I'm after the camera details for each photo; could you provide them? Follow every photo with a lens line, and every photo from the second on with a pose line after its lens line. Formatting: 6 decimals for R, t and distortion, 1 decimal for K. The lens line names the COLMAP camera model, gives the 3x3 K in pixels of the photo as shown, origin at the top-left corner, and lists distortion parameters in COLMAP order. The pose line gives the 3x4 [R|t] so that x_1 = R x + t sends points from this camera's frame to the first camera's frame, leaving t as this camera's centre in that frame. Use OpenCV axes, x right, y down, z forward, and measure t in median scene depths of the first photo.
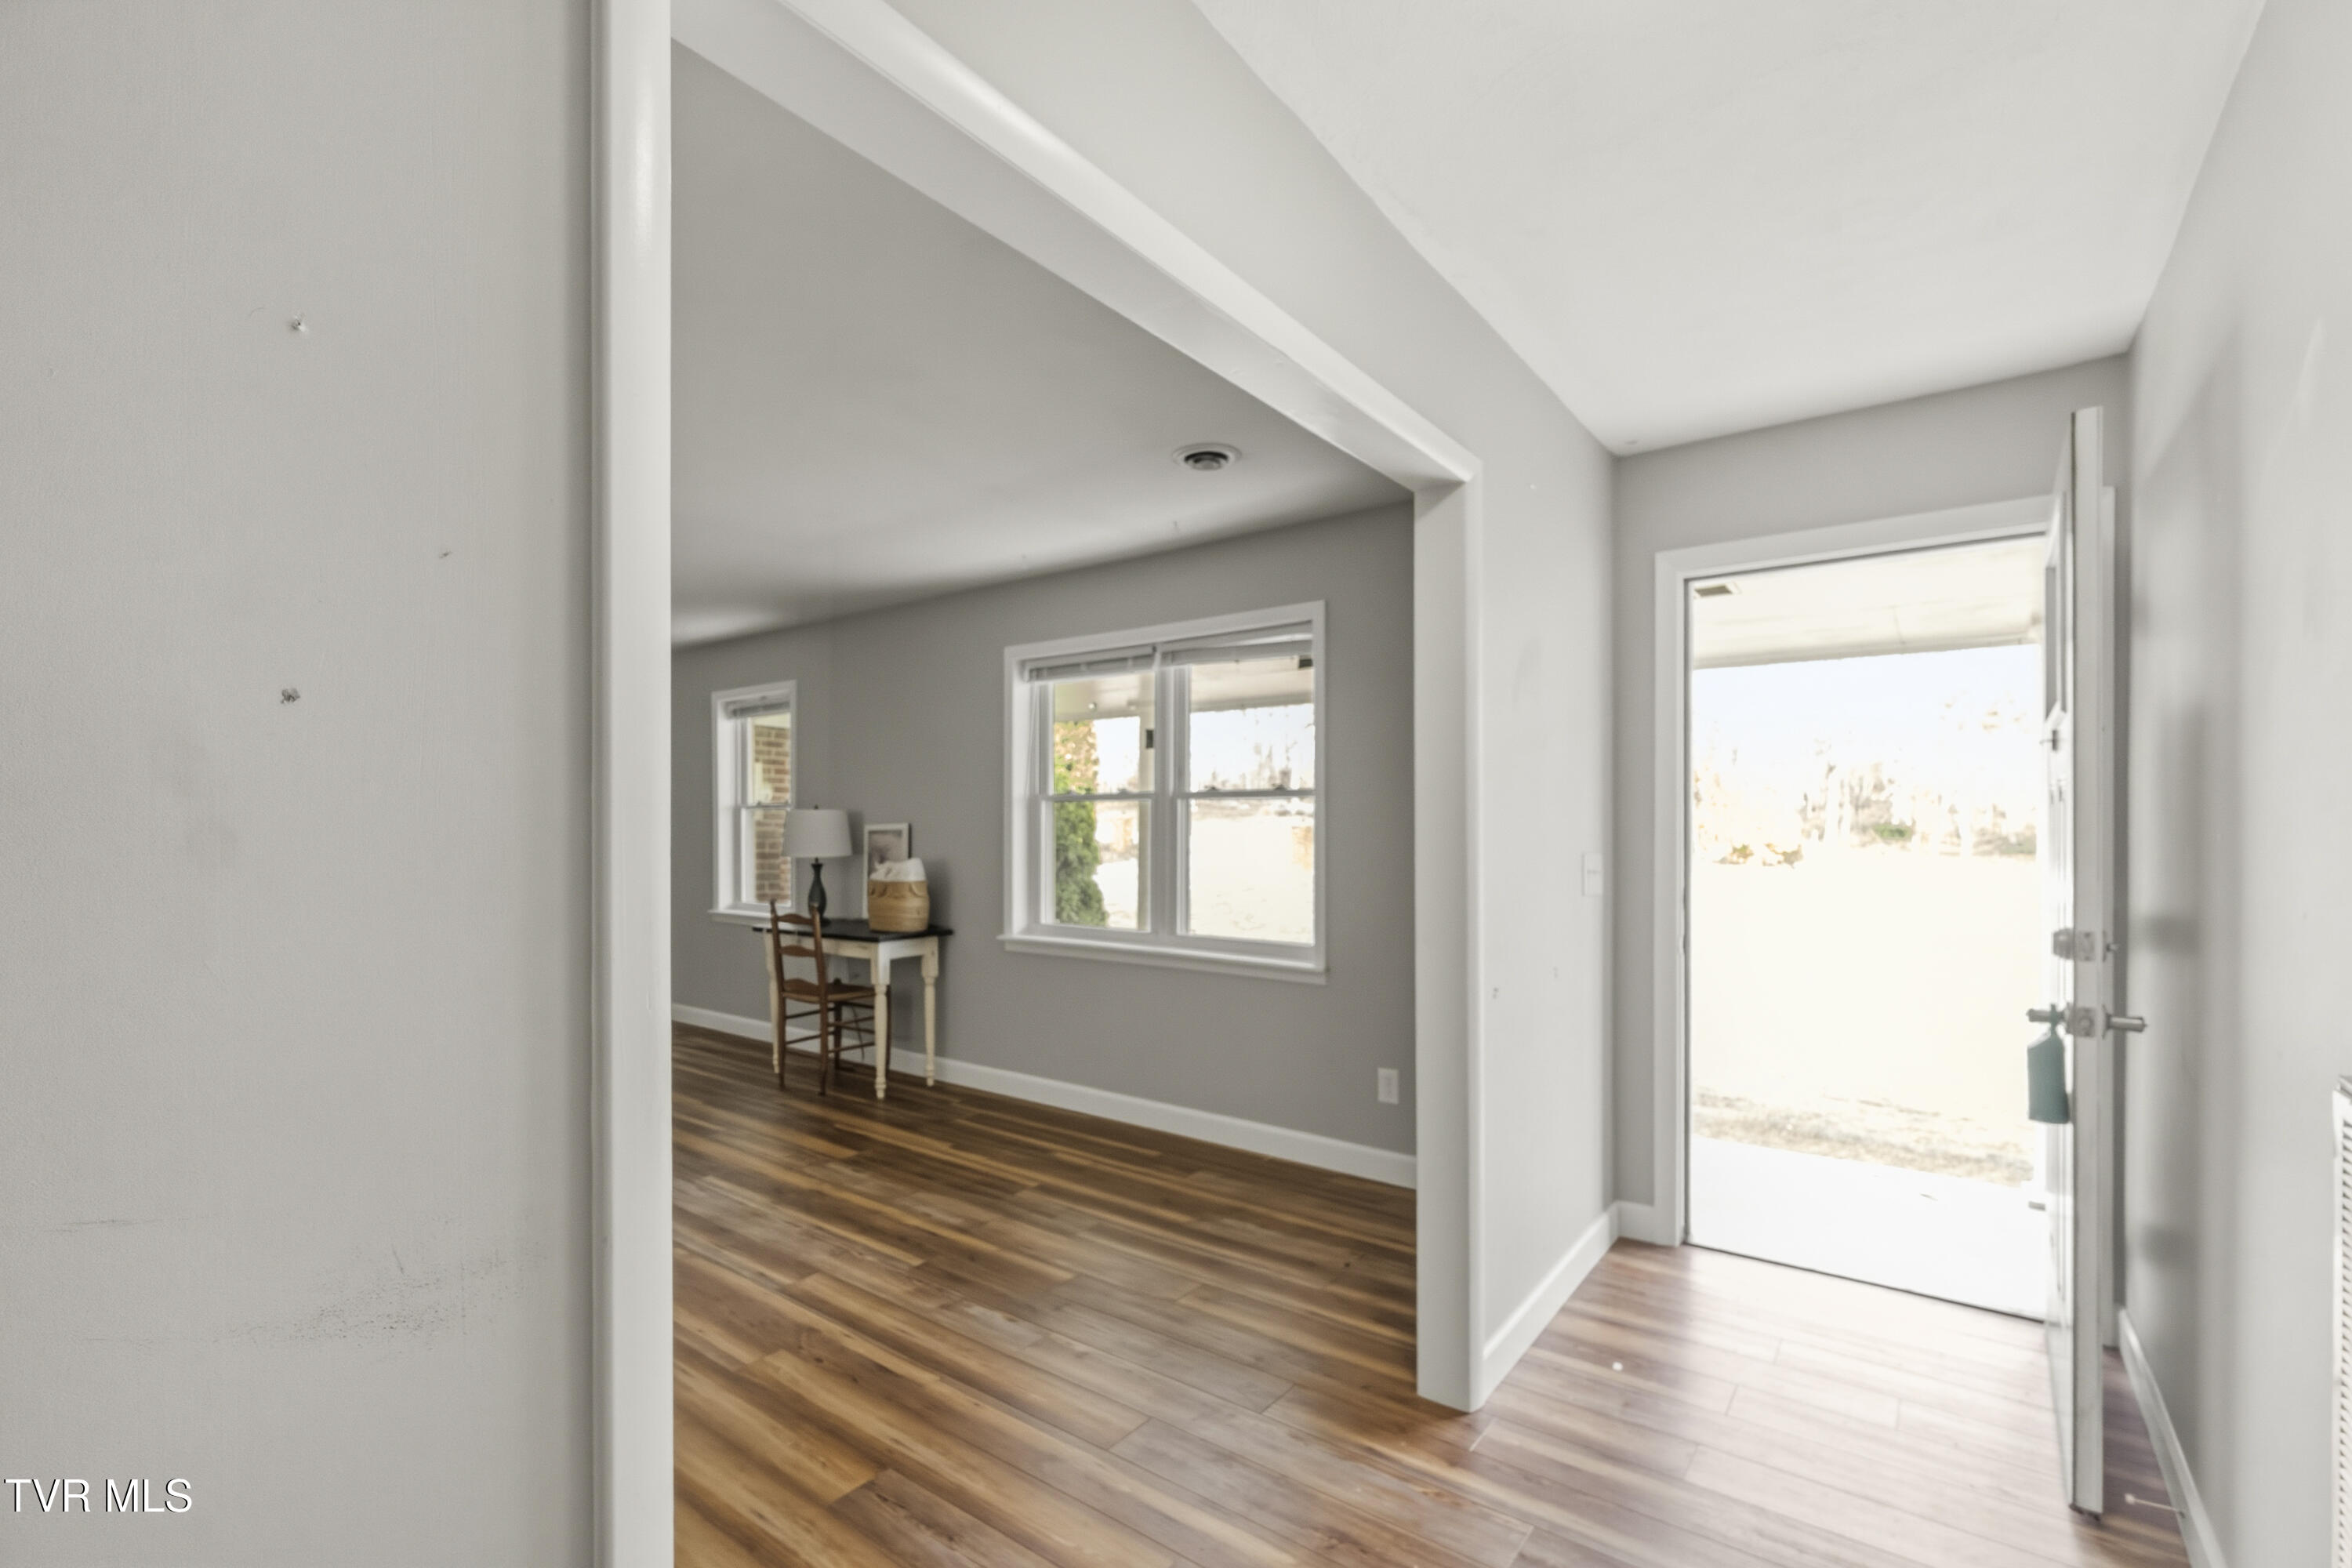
lens RADIAL K [[1039.0, 0, 1176.0], [0, 1039.0, 784.0], [0, 0, 1]] dist [-0.002586, -0.000103]
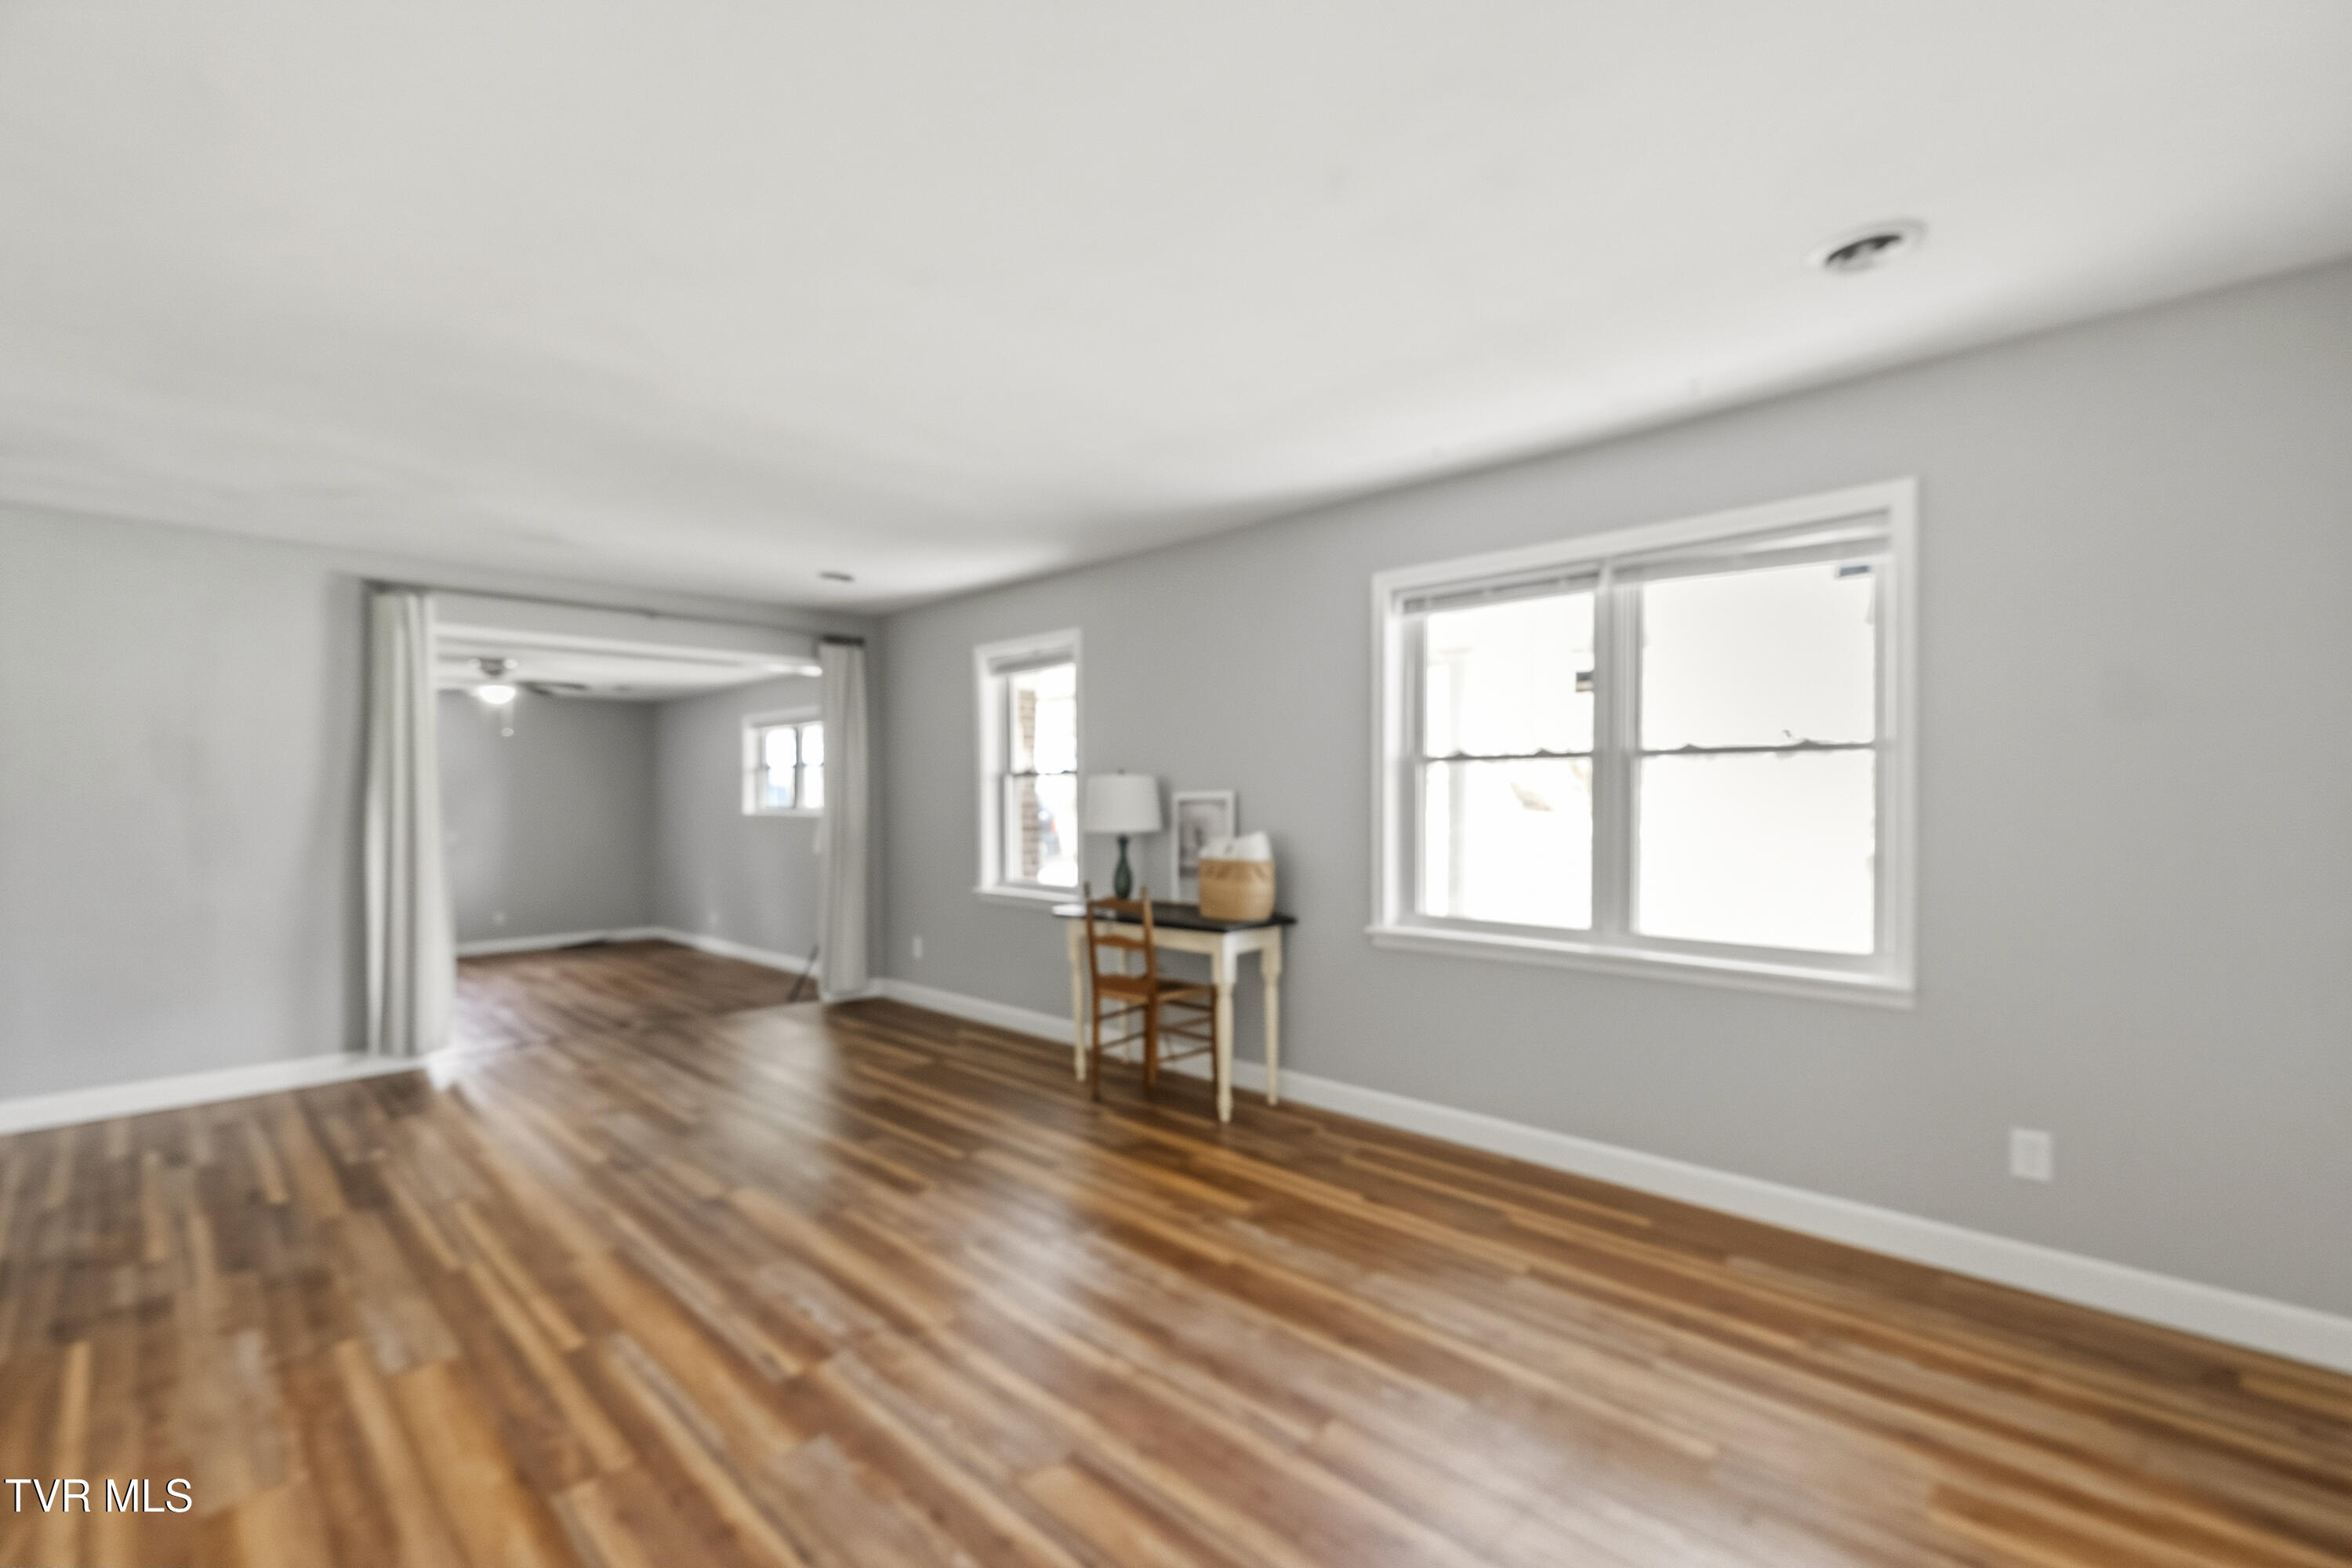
lens RADIAL K [[1017.5, 0, 1176.0], [0, 1017.5, 784.0], [0, 0, 1]] dist [0.000059, -0.000219]
pose [[0.993468, -0.002129, -0.114095, -0.227778], [0.005008, 0.999676, 0.024954, 0.012081], [0.114005, -0.025362, 0.993156, 0.189050]]
